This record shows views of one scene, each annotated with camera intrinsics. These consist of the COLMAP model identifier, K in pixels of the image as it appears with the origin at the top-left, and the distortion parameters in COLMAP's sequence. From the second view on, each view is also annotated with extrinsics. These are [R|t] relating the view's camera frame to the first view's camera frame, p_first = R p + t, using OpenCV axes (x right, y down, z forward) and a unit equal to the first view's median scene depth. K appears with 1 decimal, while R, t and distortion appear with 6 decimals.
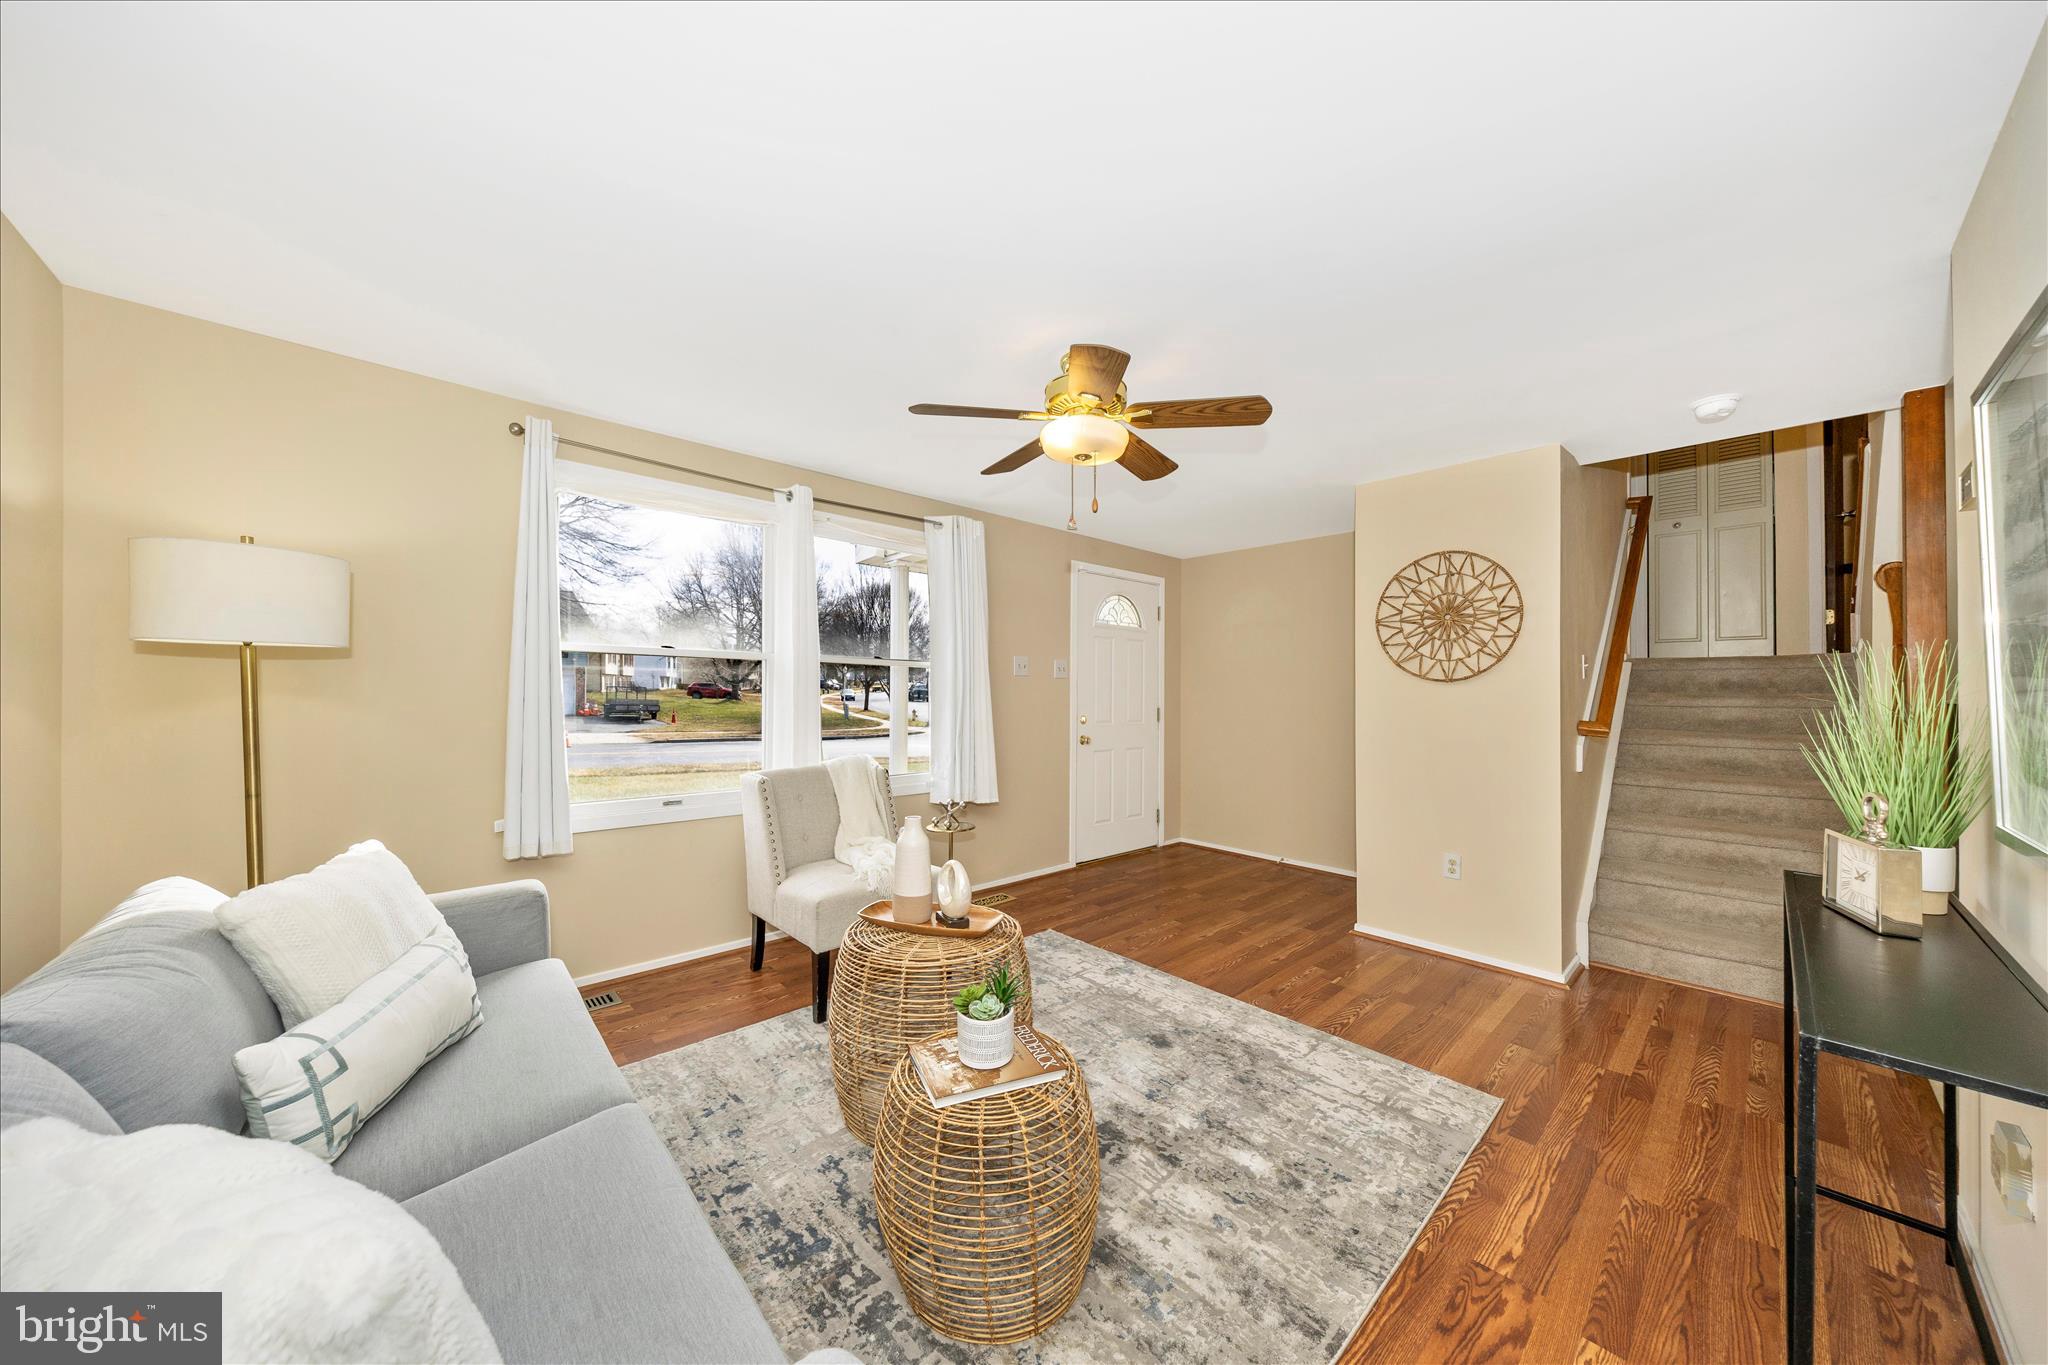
lens RADIAL K [[678.5, 0, 1024.0], [0, 678.5, 682.5], [0, 0, 1]] dist [0.014751, -0.002689]
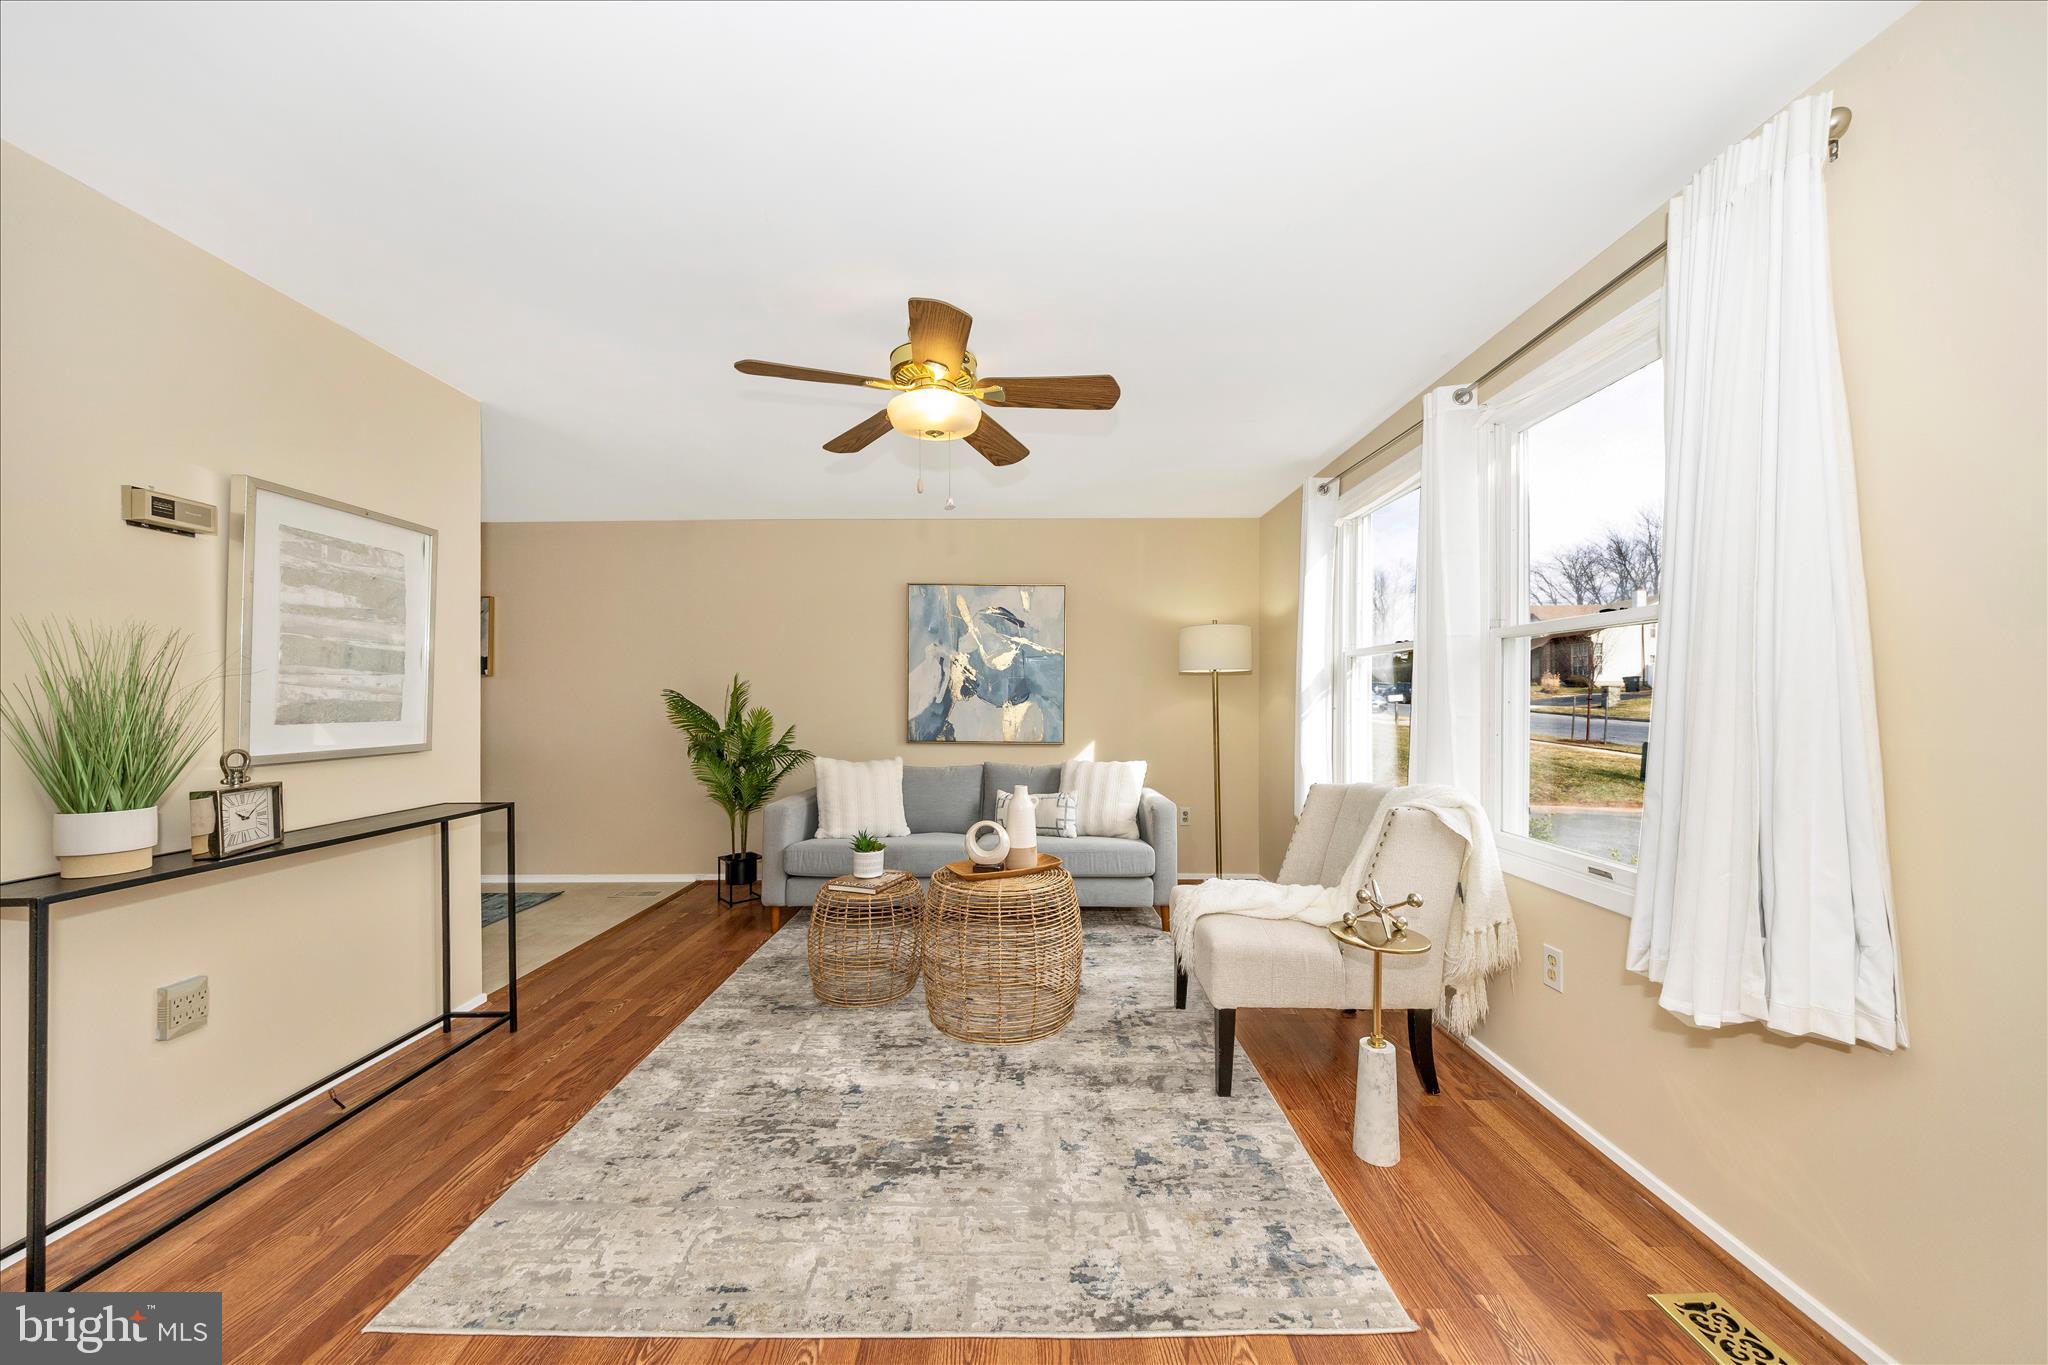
lens RADIAL K [[715.7, 0, 1038.7], [0, 715.7, 686.7], [0, 0, 1]] dist [0.017494, -0.009236]
pose [[-0.672893, -0.024543, -0.739333, 0.903321], [0.000844, 0.999423, -0.033945, 0.070999], [0.739739, -0.023466, -0.672484, 2.175418]]
